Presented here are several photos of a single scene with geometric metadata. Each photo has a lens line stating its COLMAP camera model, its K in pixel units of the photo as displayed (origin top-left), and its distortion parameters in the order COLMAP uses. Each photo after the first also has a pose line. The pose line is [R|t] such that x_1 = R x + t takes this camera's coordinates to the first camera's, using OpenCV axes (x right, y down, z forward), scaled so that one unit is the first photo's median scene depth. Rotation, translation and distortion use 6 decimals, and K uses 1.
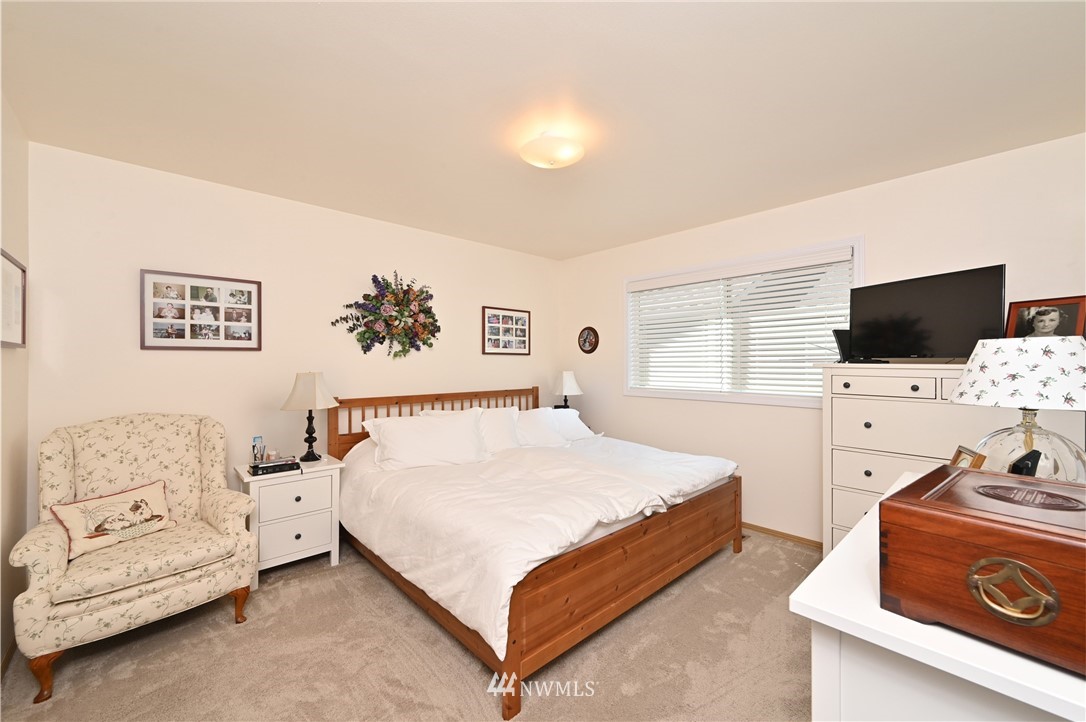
lens RADIAL K [[433.9, 0, 541.6], [0, 433.9, 362.9], [0, 0, 1]] dist [0.001120, 0.000153]
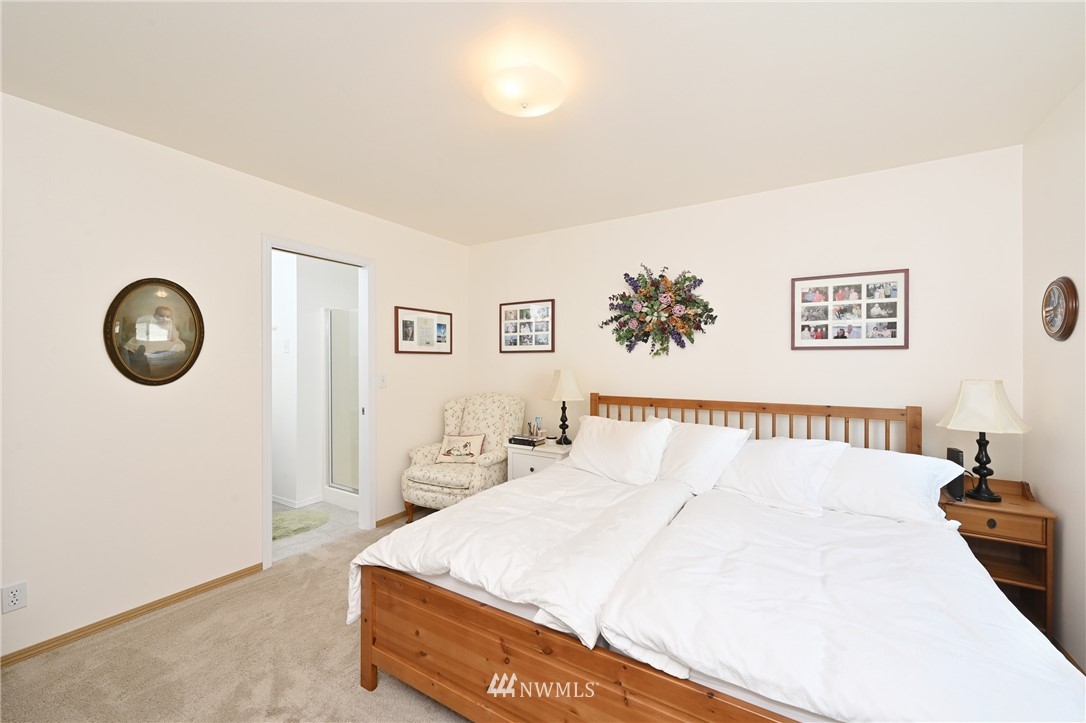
lens RADIAL K [[433.9, 0, 541.6], [0, 433.9, 363.4], [0, 0, 1]] dist [0.001120, 0.000153]
pose [[0.264038, 0.005259, -0.964498, 0.512645], [-0.001756, 0.999986, 0.004972, -0.001041], [0.964511, 0.000381, 0.264043, 0.536600]]
